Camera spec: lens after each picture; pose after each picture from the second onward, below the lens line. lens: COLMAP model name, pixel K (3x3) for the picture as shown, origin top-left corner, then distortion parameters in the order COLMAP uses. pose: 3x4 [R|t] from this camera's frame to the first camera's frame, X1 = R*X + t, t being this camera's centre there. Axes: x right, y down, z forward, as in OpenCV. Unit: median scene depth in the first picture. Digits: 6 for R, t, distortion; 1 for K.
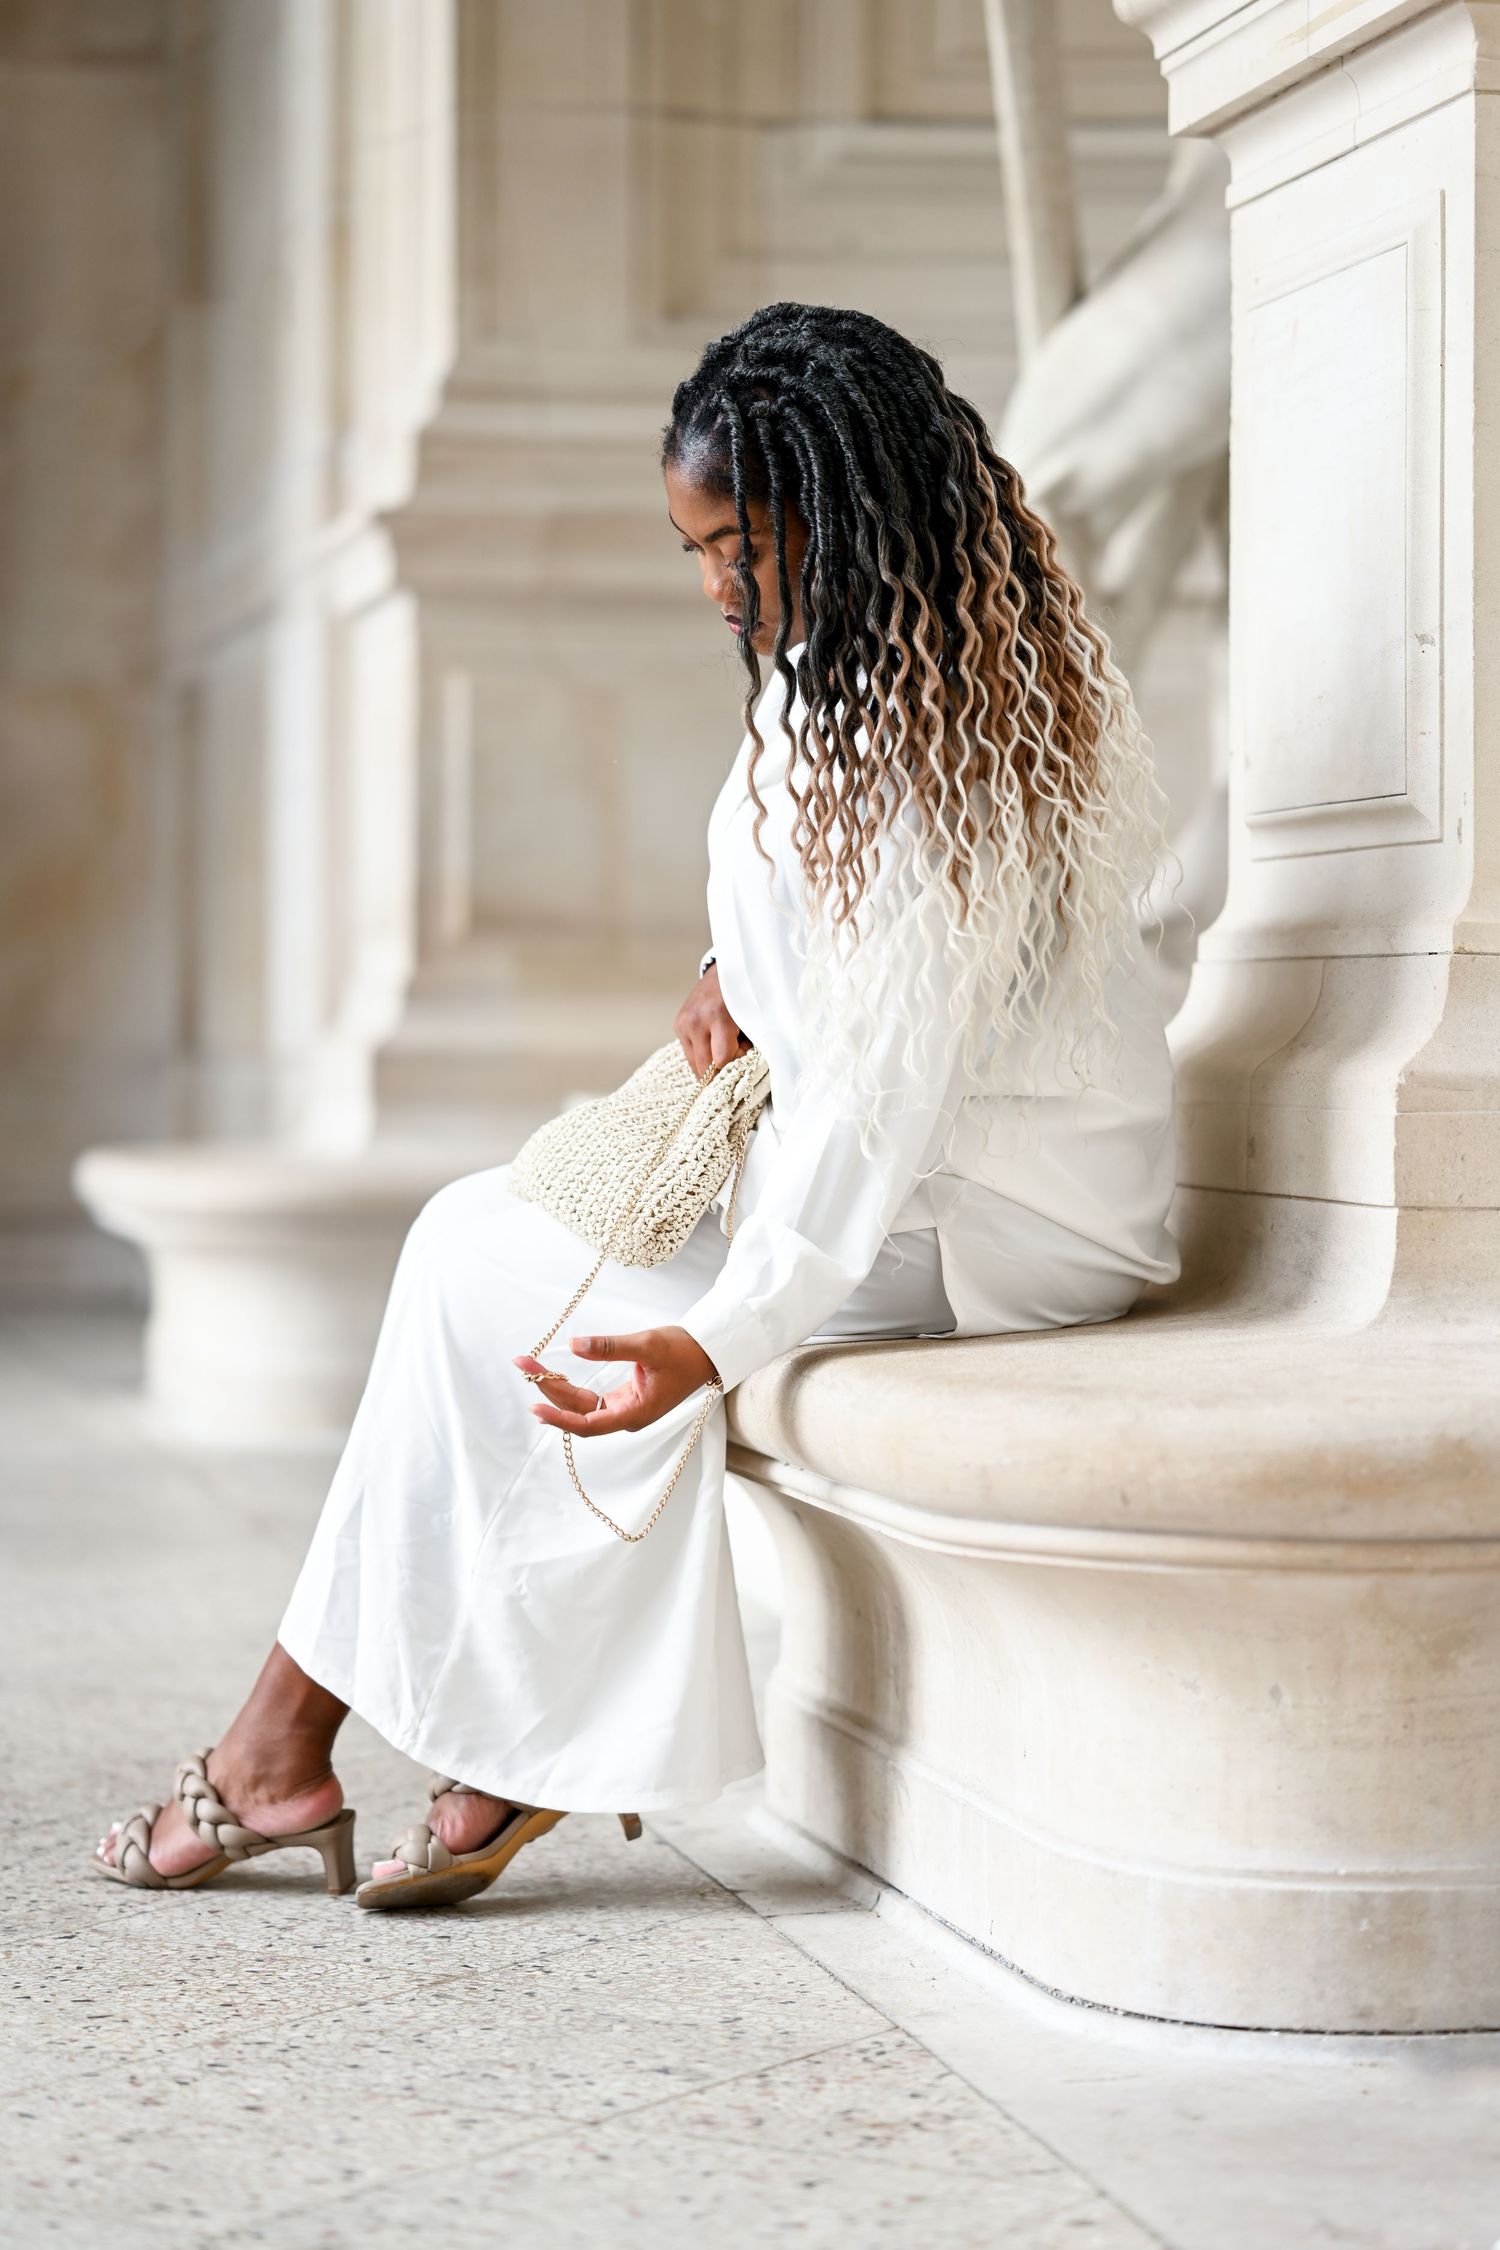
lens RADIAL K [[5522.2, 0, 796.7], [0, 5522.2, 1145.4], [0, 0, 1]] dist [-0.000291, 0.118776]
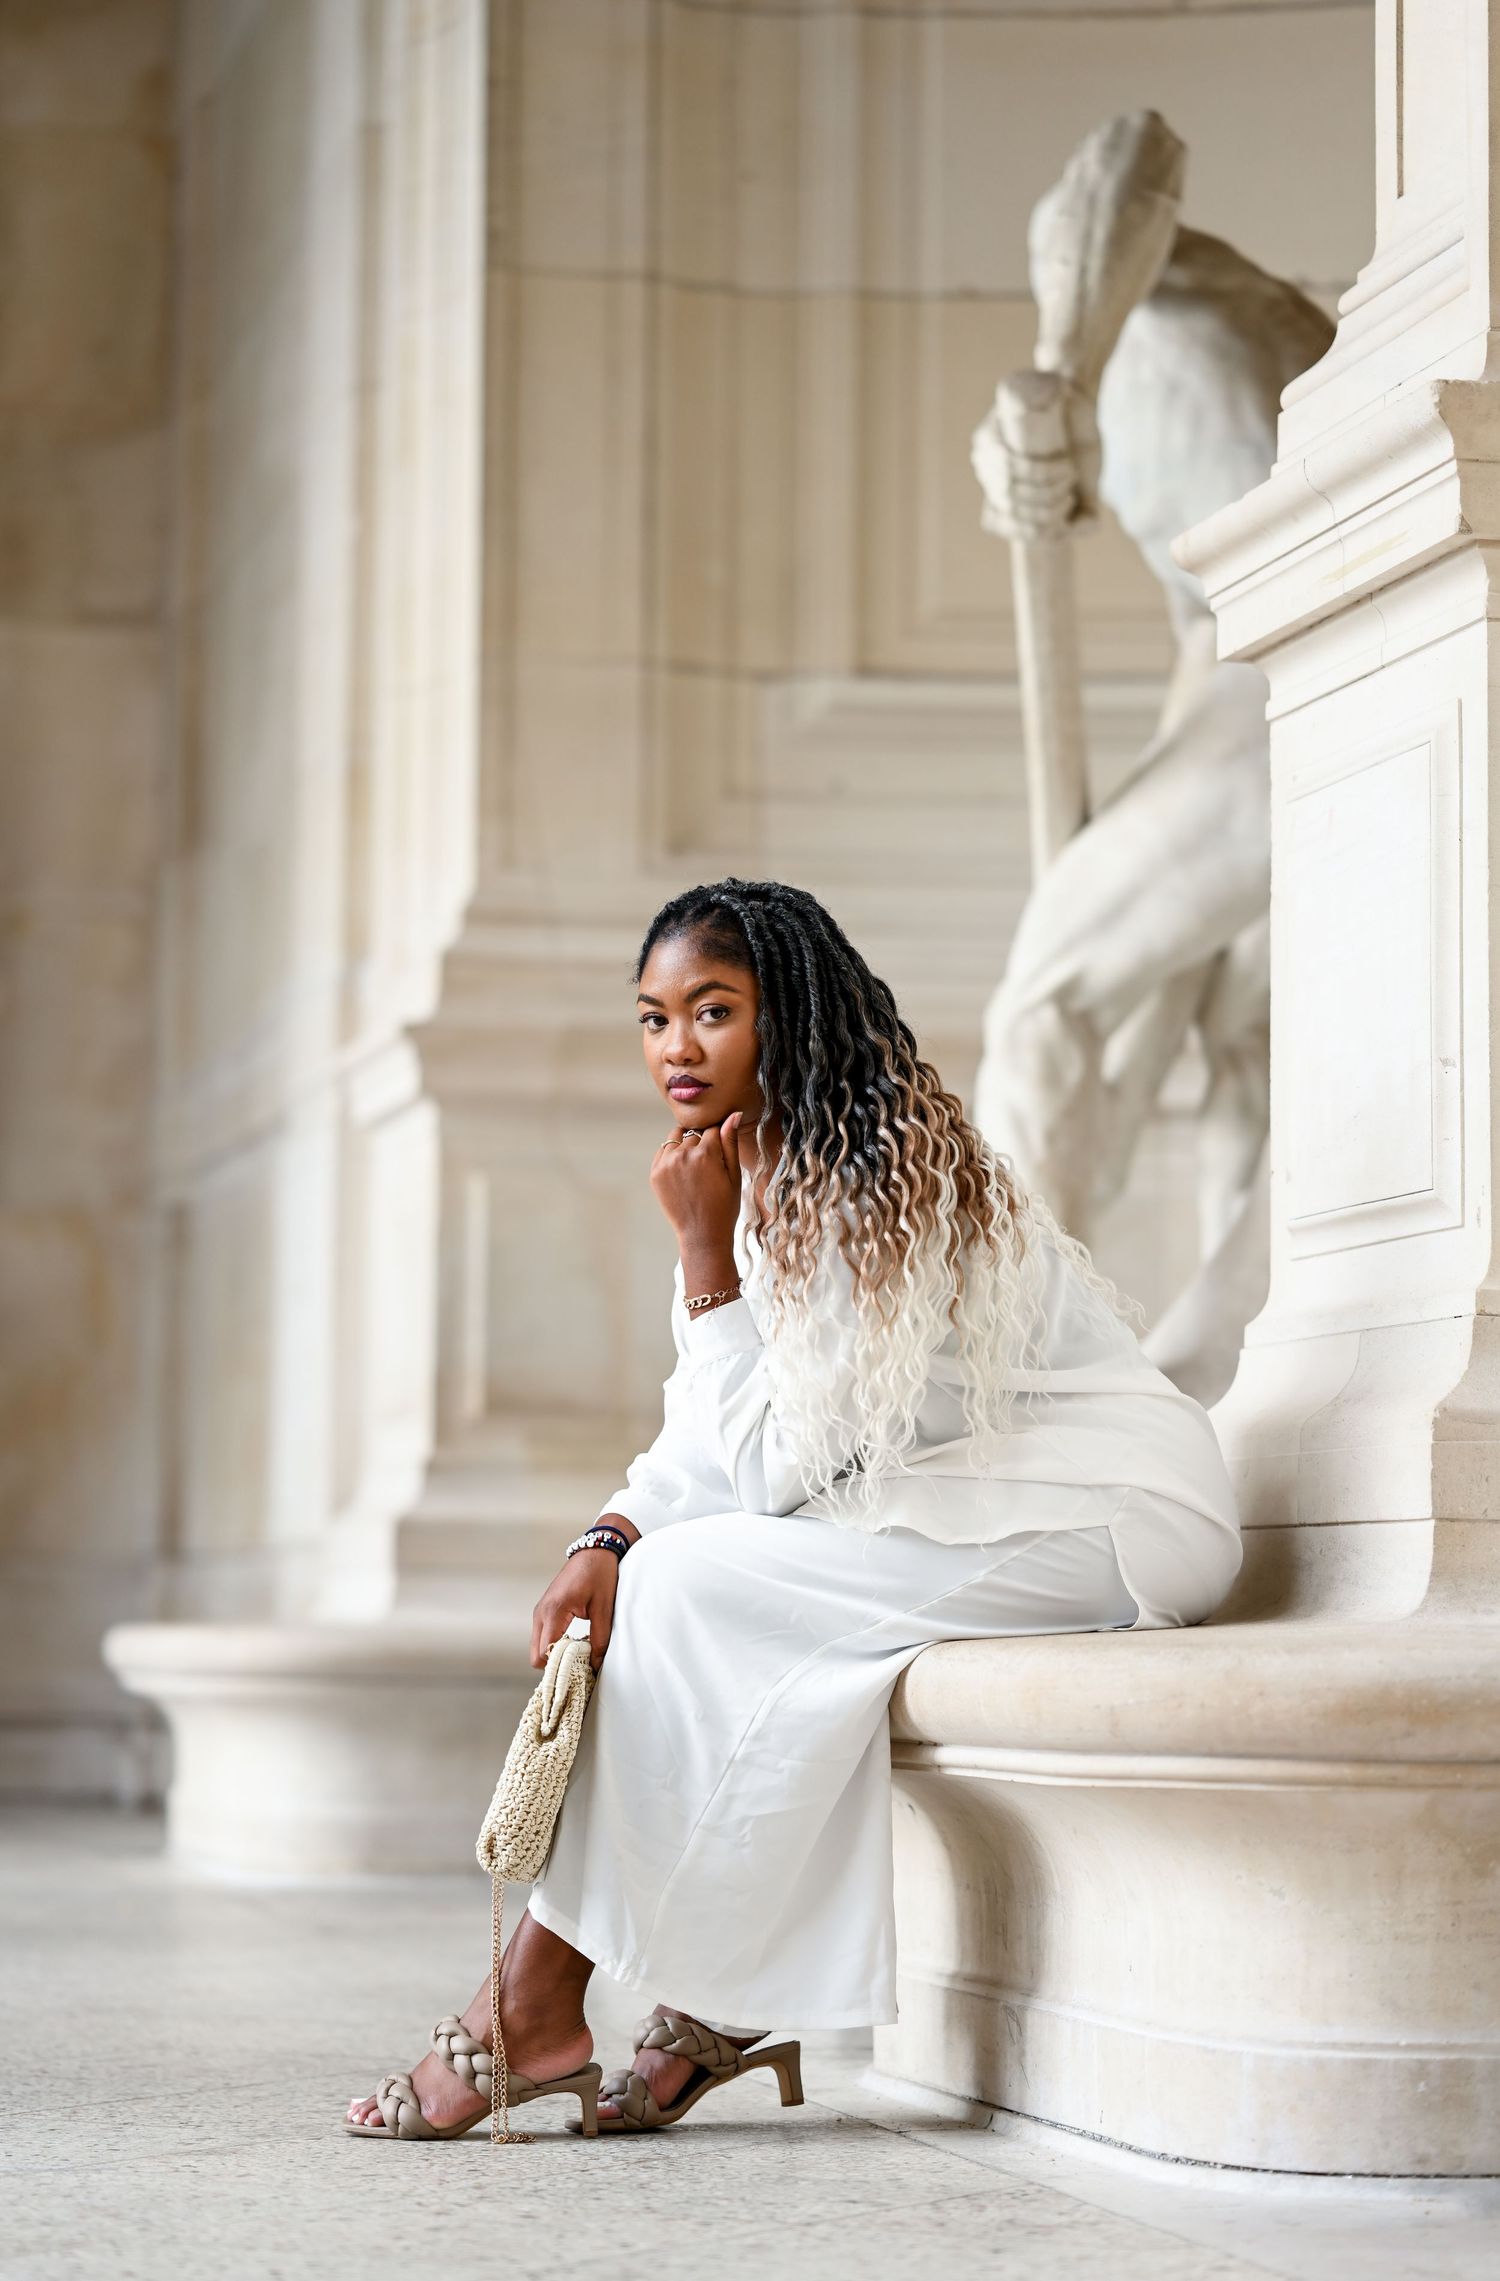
lens RADIAL K [[5750.1, 0, 750.0], [0, 5750.1, 1140.5], [0, 0, 1]] dist [-0.008728, 0.181292]
pose [[0.999783, 0.007613, 0.019403, -0.068363], [-0.005456, 0.994039, -0.108893, 0.068244], [-0.020117, 0.108763, 0.993864, -0.270633]]
